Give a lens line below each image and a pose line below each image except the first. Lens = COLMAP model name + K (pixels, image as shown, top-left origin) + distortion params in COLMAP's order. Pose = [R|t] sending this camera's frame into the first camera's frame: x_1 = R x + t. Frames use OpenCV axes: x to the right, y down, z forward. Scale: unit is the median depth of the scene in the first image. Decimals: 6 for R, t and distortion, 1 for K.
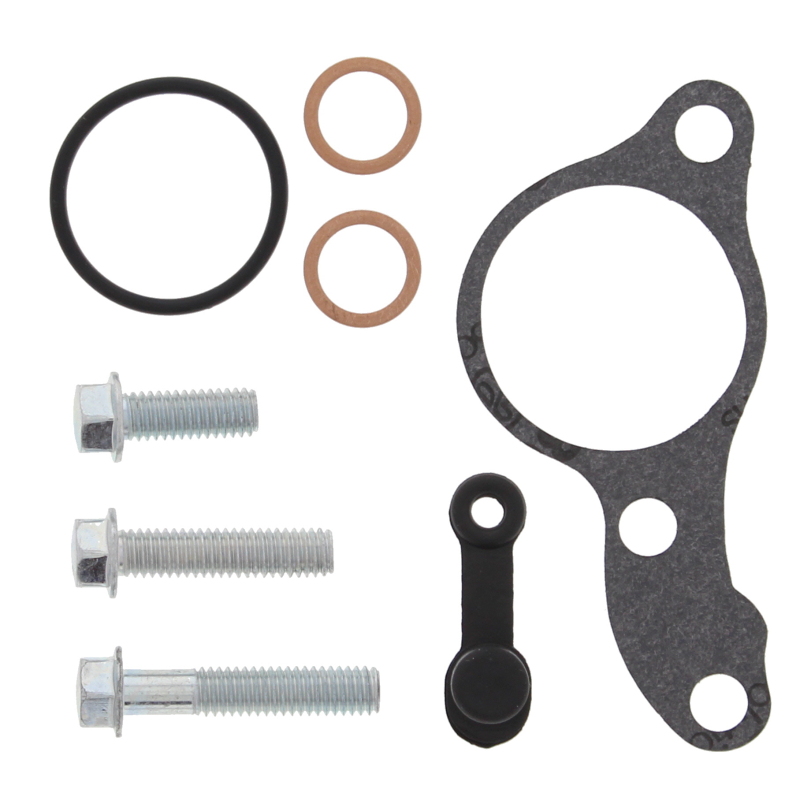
lens RADIAL K [[3379.1, 0, 400.2], [0, 3379.1, 400.2], [0, 0, 1]] dist [-0.005078, 0.000000]
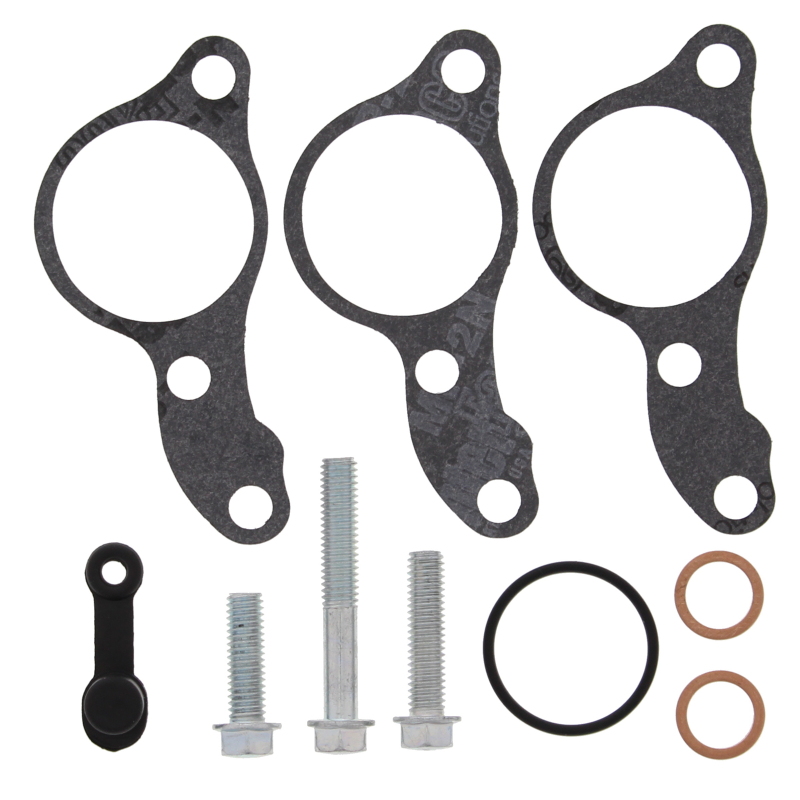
lens RADIAL K [[3379.1, 0, 399.5], [0, 3379.1, 399.5], [0, 0, 1]] dist [-0.005078, 0.000000]
pose [[0.999621, -0.015598, -0.022683, -0.006485], [0.016401, 0.999229, 0.035659, 0.002125], [0.022109, -0.036017, 0.999107, -0.323362]]
